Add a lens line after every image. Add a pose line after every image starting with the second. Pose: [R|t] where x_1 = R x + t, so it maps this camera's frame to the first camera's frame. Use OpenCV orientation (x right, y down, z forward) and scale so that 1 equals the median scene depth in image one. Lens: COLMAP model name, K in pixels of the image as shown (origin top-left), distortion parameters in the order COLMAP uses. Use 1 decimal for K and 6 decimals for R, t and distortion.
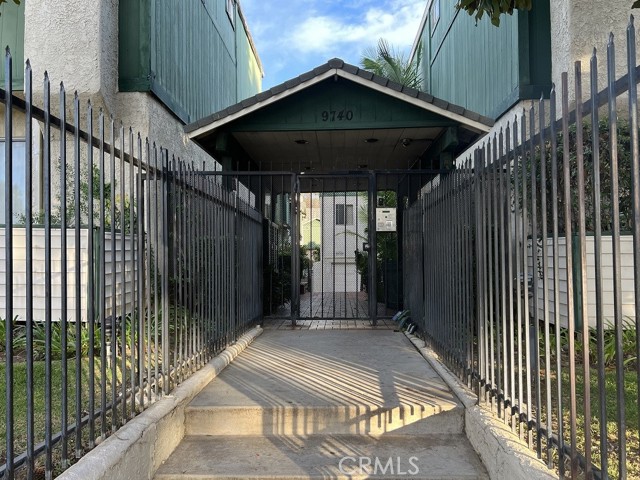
lens RADIAL K [[525.4, 0, 320.0], [0, 525.4, 240.0], [0, 0, 1]] dist [0.076488, -0.112266]
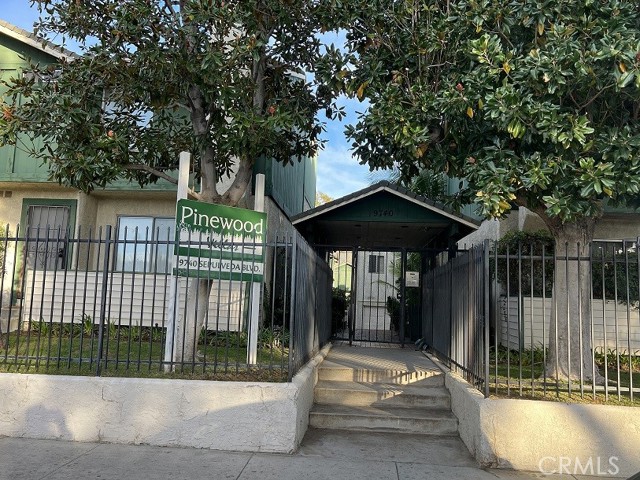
lens RADIAL K [[525.4, 0, 320.0], [0, 525.4, 240.0], [0, 0, 1]] dist [0.076488, -0.112266]
pose [[0.997859, 0.039610, -0.052052, -0.075811], [-0.043608, 0.995994, -0.078066, -0.022255], [0.048751, 0.080169, 0.995588, -0.618230]]
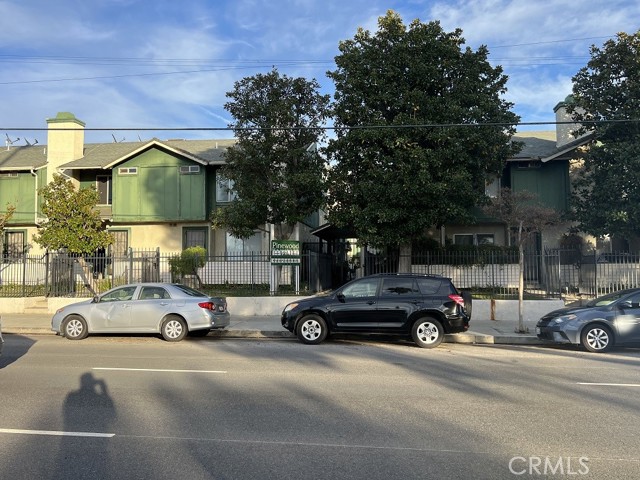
lens RADIAL K [[525.4, 0, 320.0], [0, 525.4, 240.0], [0, 0, 1]] dist [0.076488, -0.112266]
pose [[0.995067, 0.006411, -0.098994, 0.212592], [-0.007910, 0.999860, -0.014756, -0.136139], [0.098886, 0.015466, 0.994979, -2.883339]]
